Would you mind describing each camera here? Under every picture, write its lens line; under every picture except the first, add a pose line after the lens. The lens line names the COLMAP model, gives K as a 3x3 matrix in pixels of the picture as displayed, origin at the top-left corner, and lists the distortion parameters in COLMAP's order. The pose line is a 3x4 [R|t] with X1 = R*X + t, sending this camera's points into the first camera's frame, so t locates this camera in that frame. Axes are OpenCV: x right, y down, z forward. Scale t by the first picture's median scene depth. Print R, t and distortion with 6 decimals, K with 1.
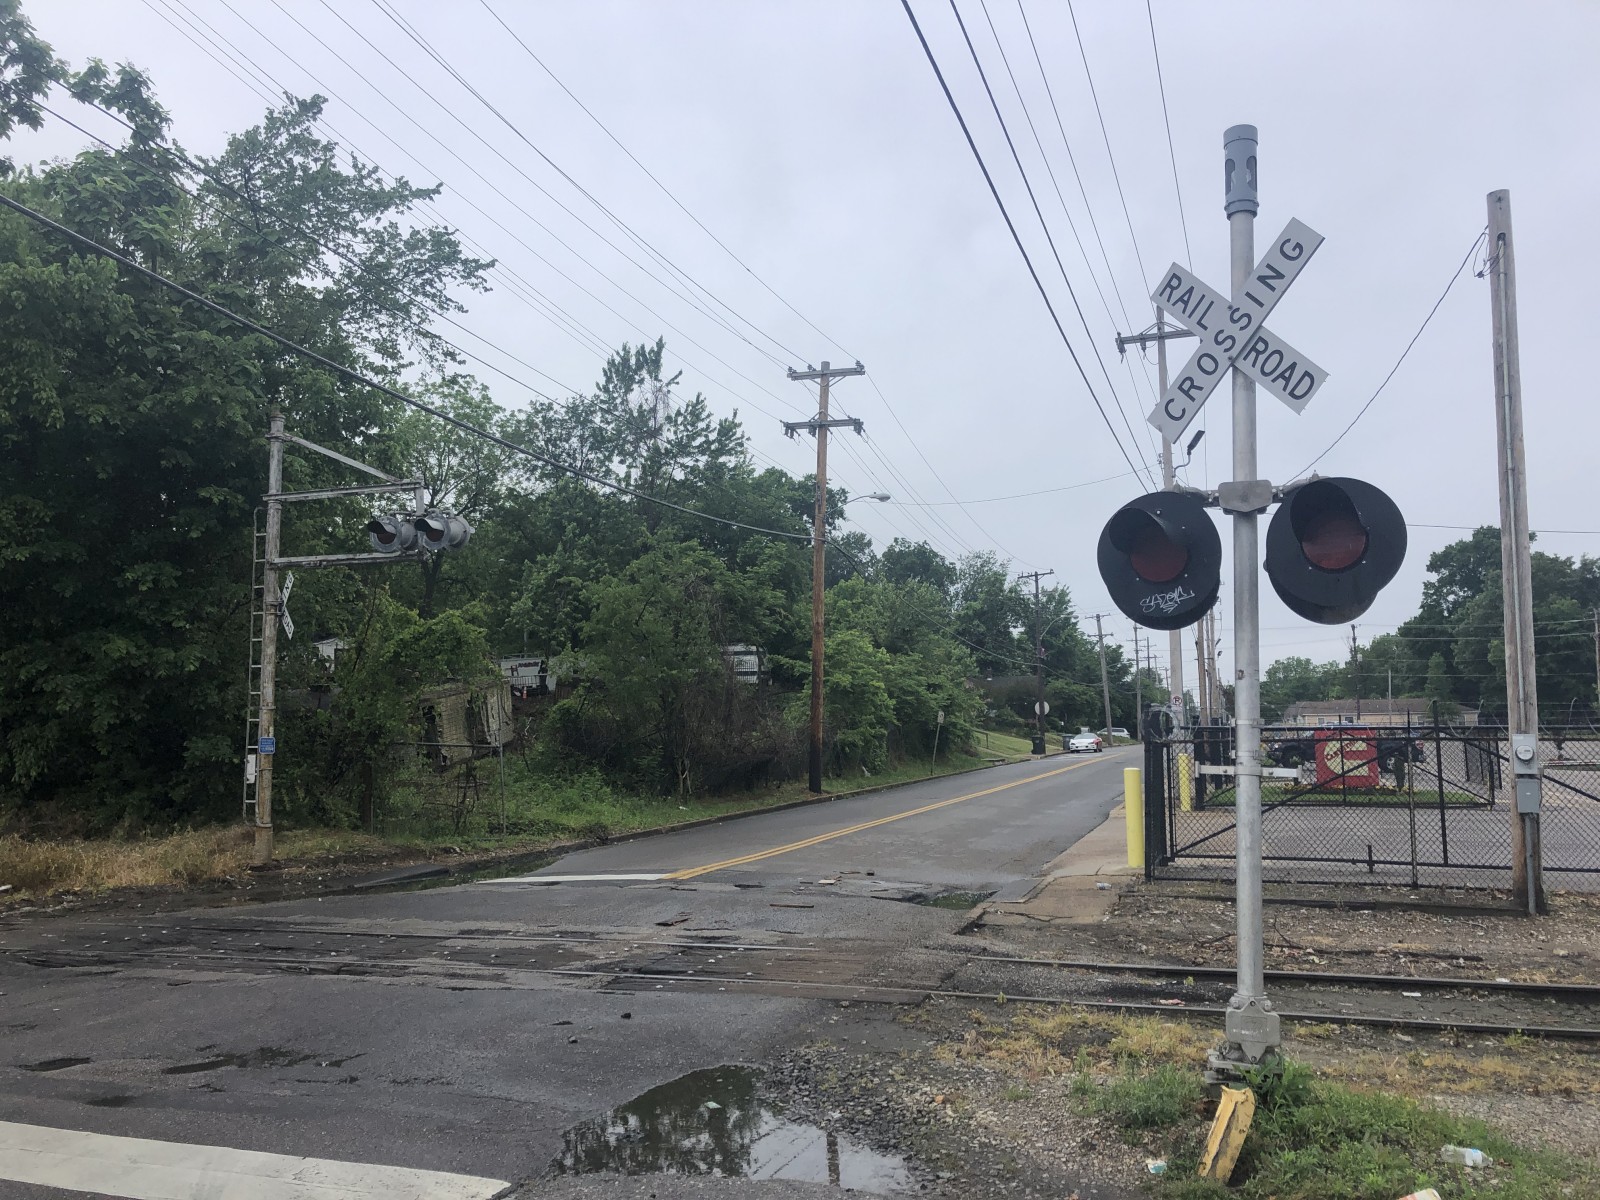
lens RADIAL K [[1311.6, 0, 787.8], [0, 1311.6, 574.2], [0, 0, 1]] dist [0.053797, -0.061978]
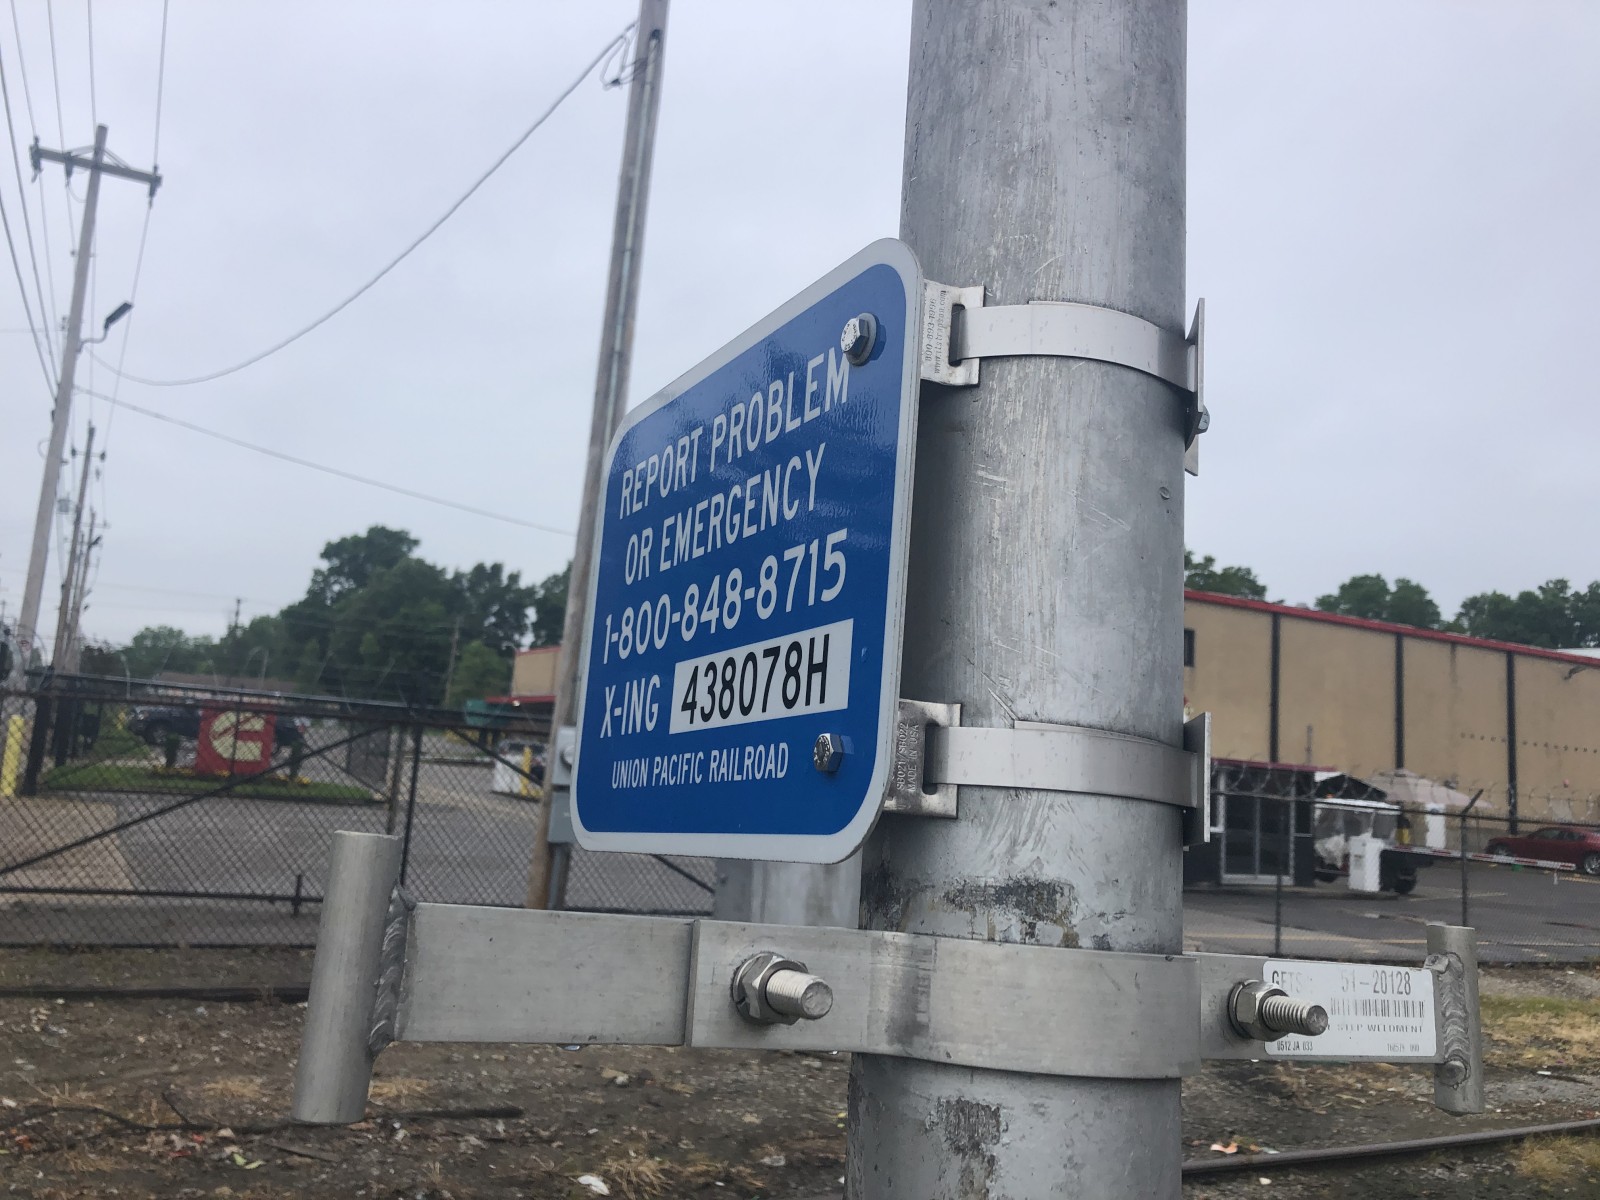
lens RADIAL K [[1311.6, 0, 770.5], [0, 1311.6, 590.4], [0, 0, 1]] dist [0.053797, -0.061978]
pose [[0.690505, 0.153822, 0.706782, 0.154168], [-0.173982, 0.983760, -0.044128, 0.072657], [-0.702092, -0.092497, 0.706053, 0.524832]]
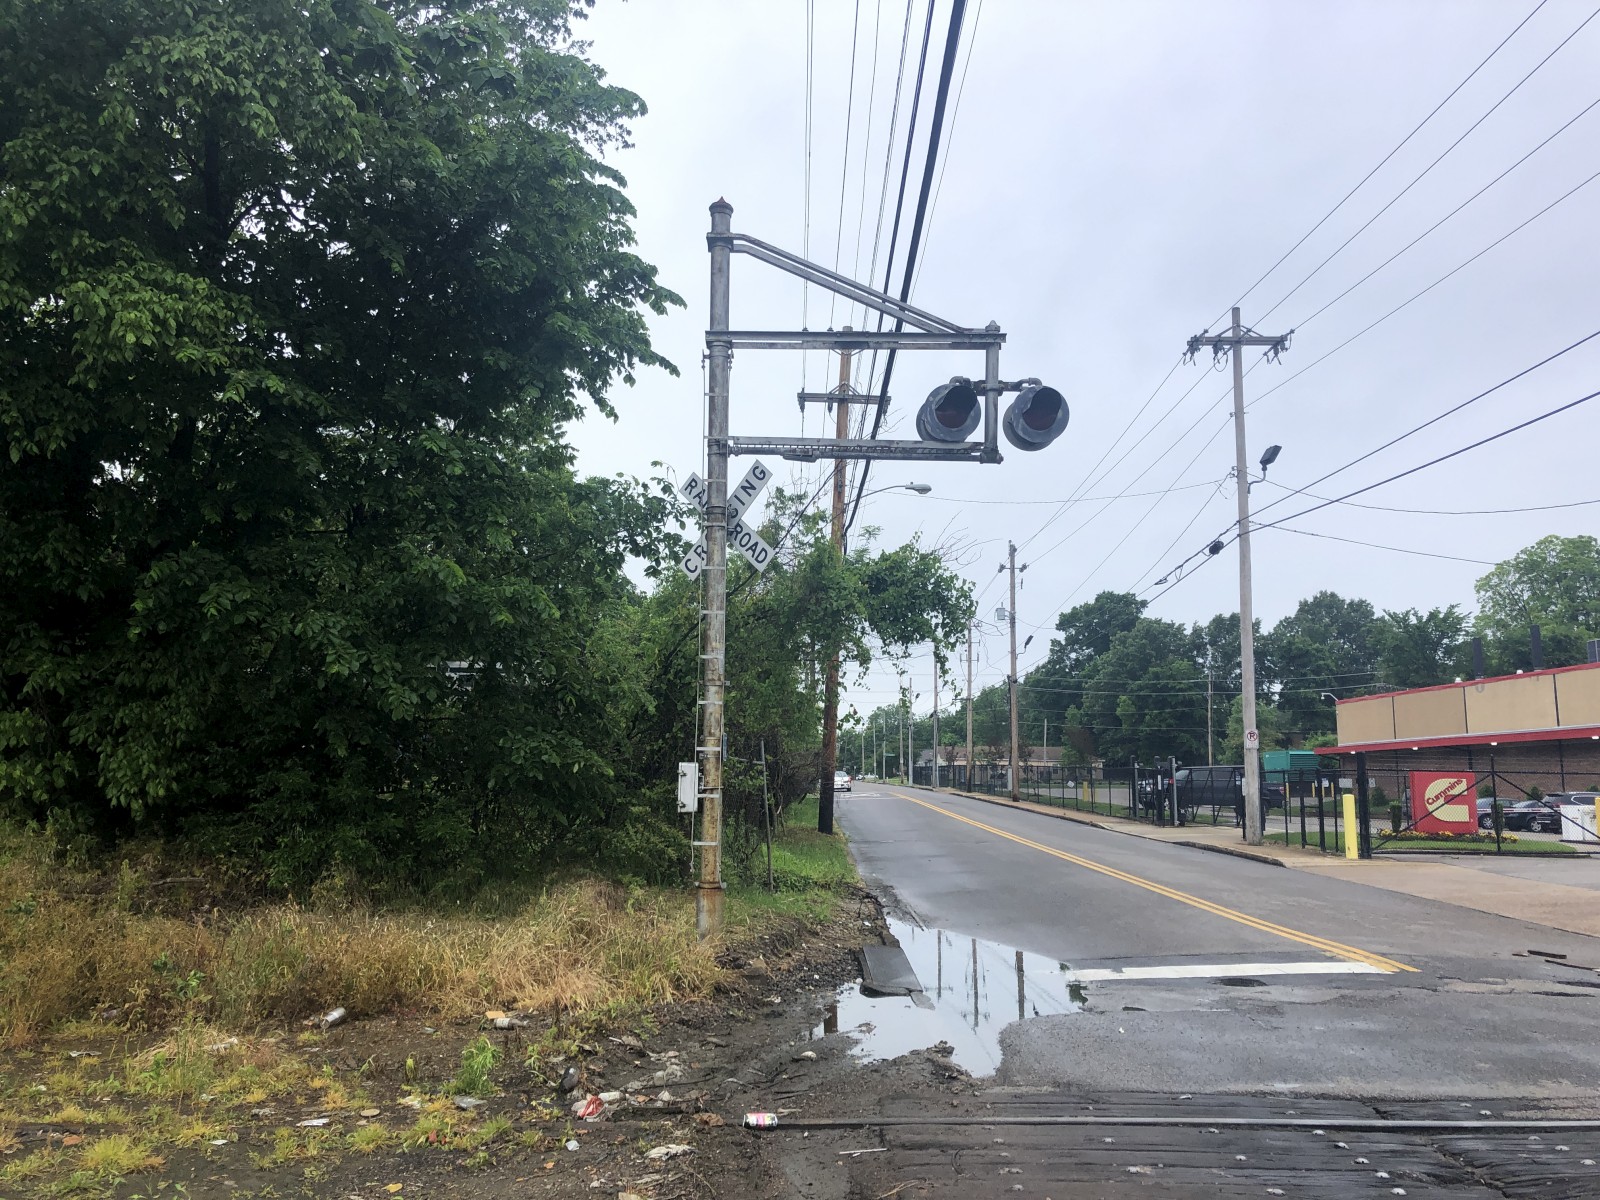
lens RADIAL K [[1311.6, 0, 780.0], [0, 1311.6, 574.4], [0, 0, 1]] dist [0.053797, -0.061978]
pose [[0.942369, 0.070924, 0.326971, -0.922745], [-0.060729, 0.997300, -0.041299, 0.121198], [-0.329018, 0.019062, 0.944131, 0.702202]]
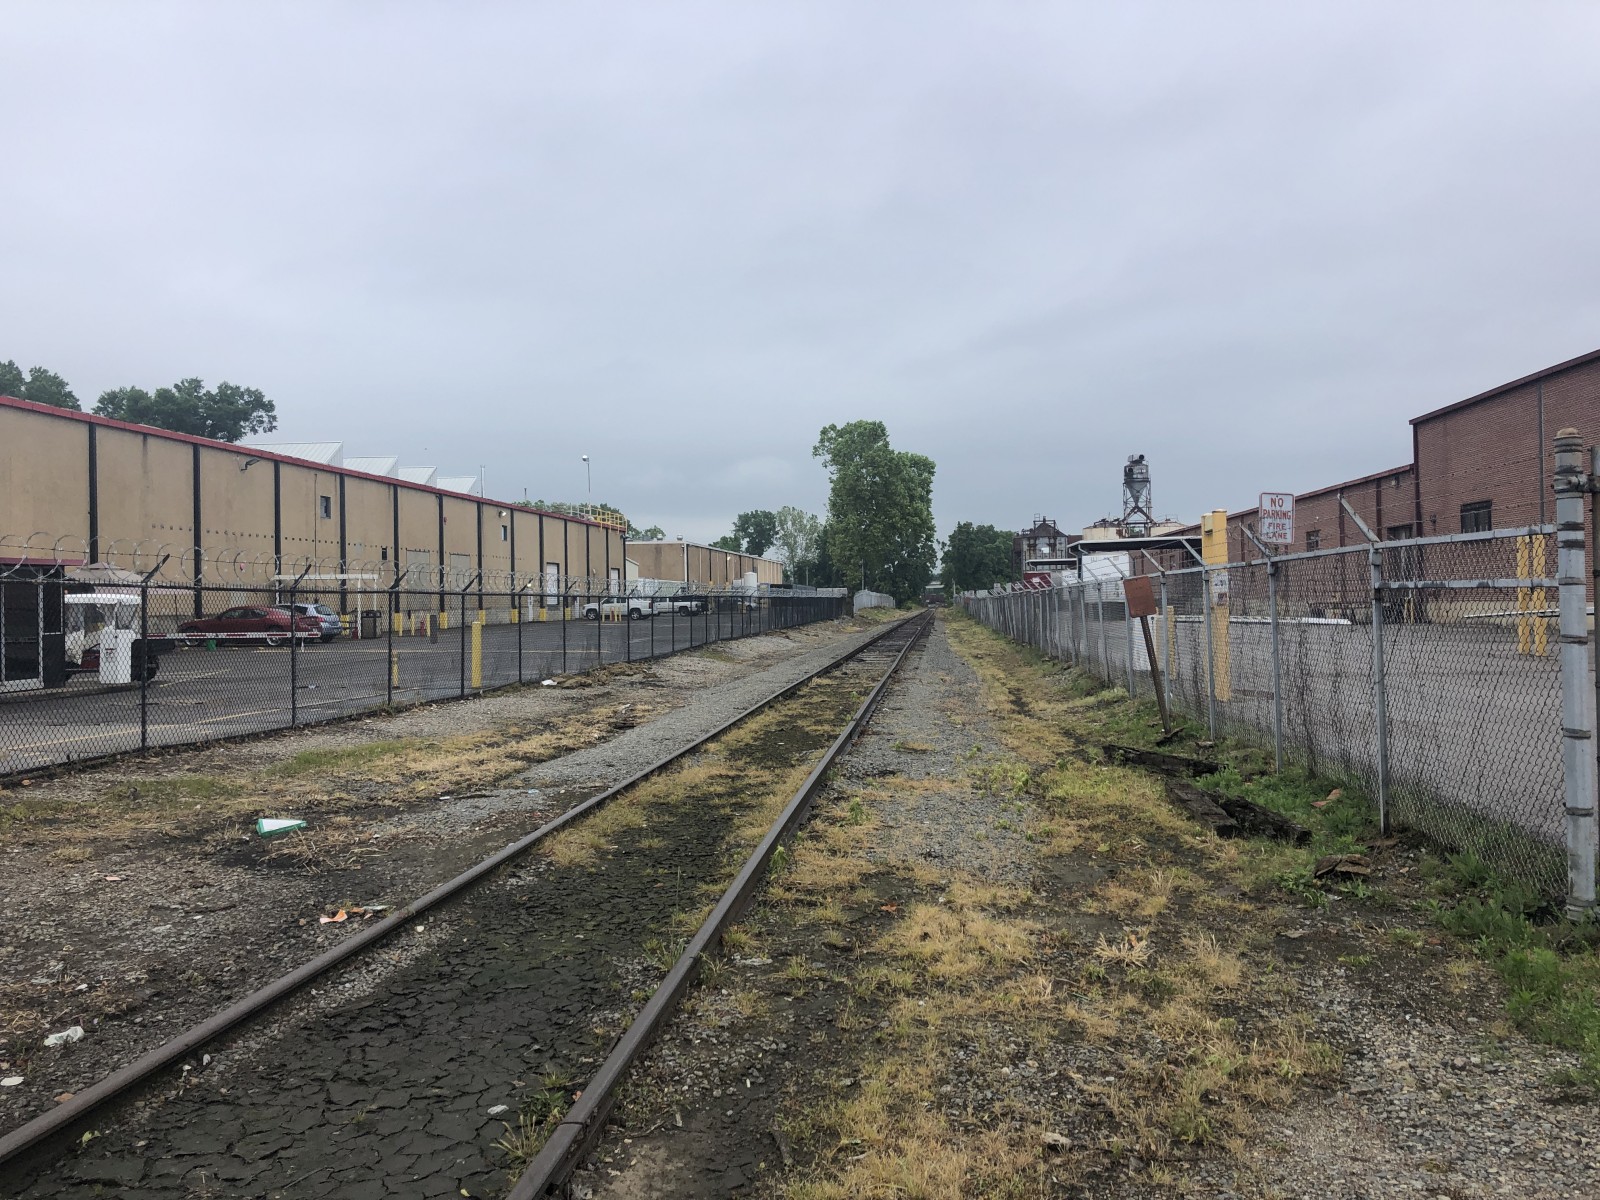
lens RADIAL K [[1311.6, 0, 795.2], [0, 1311.6, 599.6], [0, 0, 1]] dist [0.053797, -0.061978]
pose [[-0.193677, 0.013272, 0.980976, 0.137497], [-0.113838, 0.992850, -0.035907, 0.113628], [-0.974438, -0.118627, -0.190781, 0.700122]]
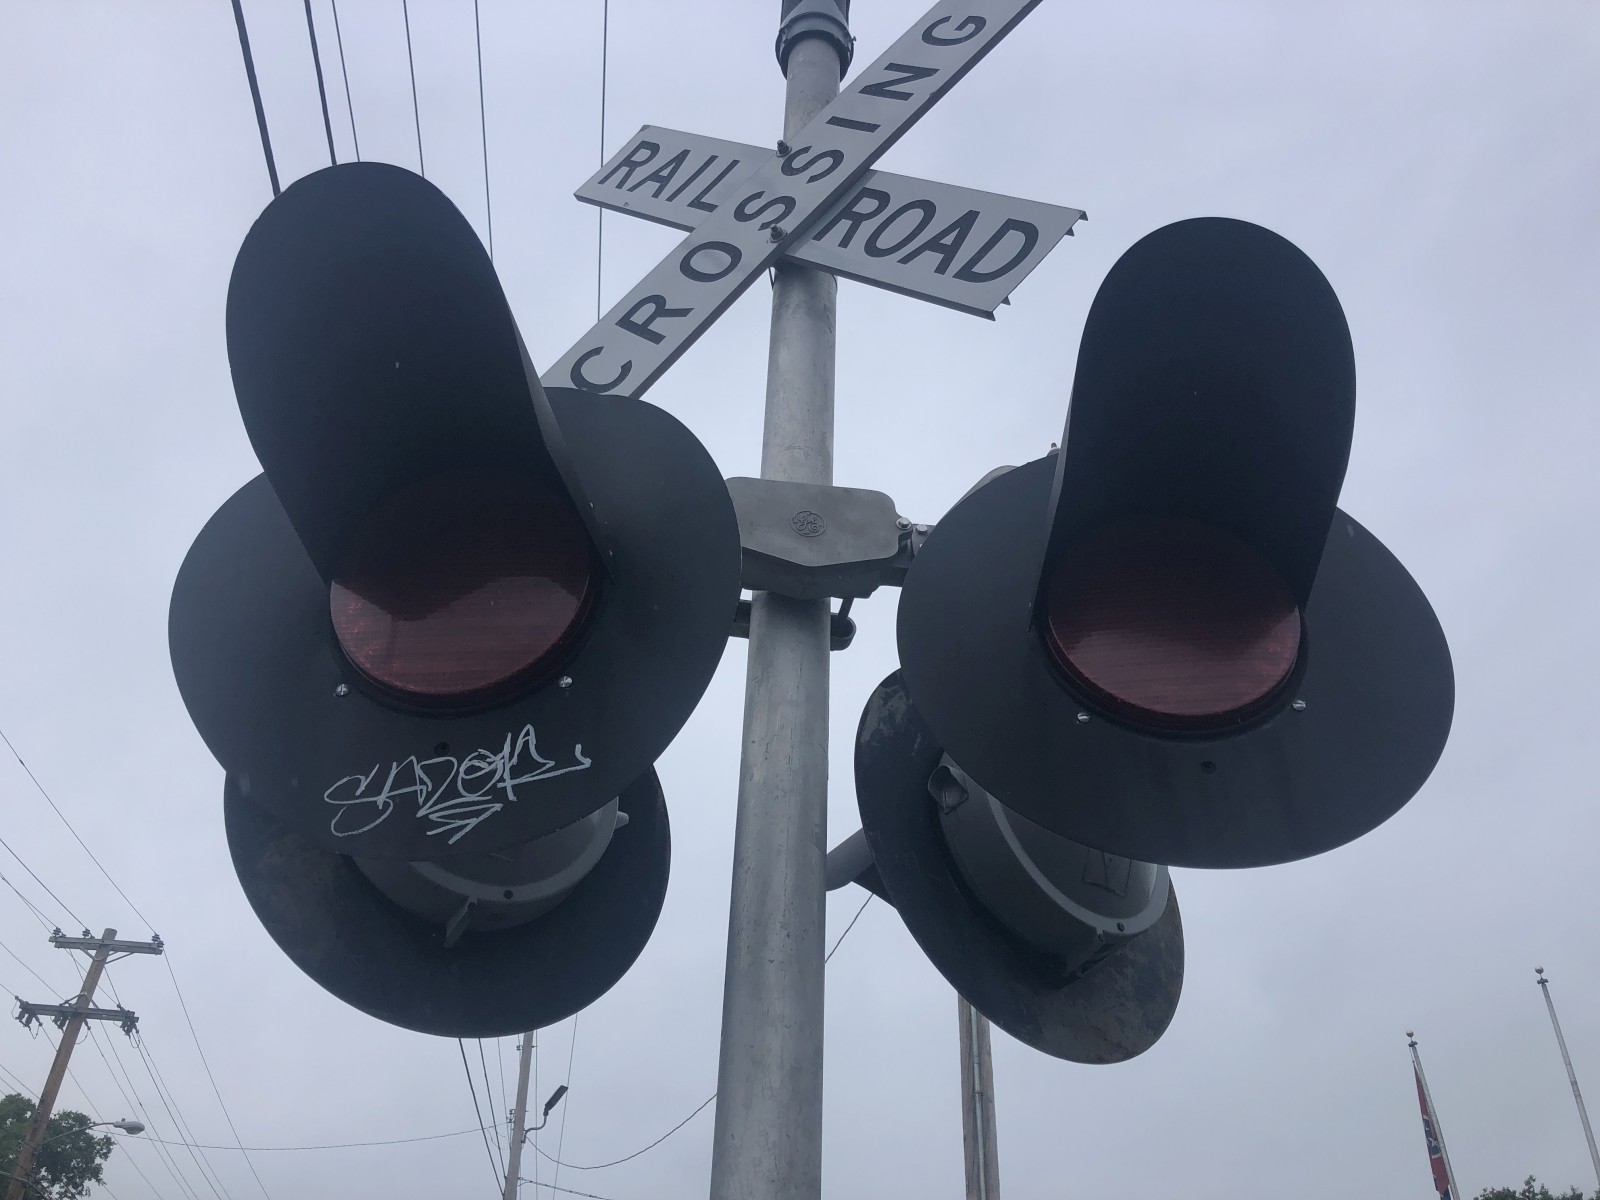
lens RADIAL K [[1311.6, 0, 802.9], [0, 1311.6, 582.4], [0, 0, 1]] dist [0.053797, -0.061978]
pose [[0.883494, 0.282749, 0.373485, 0.128808], [-0.070018, 0.868044, -0.491526, 0.045158], [-0.463180, 0.408109, 0.786709, 0.412927]]
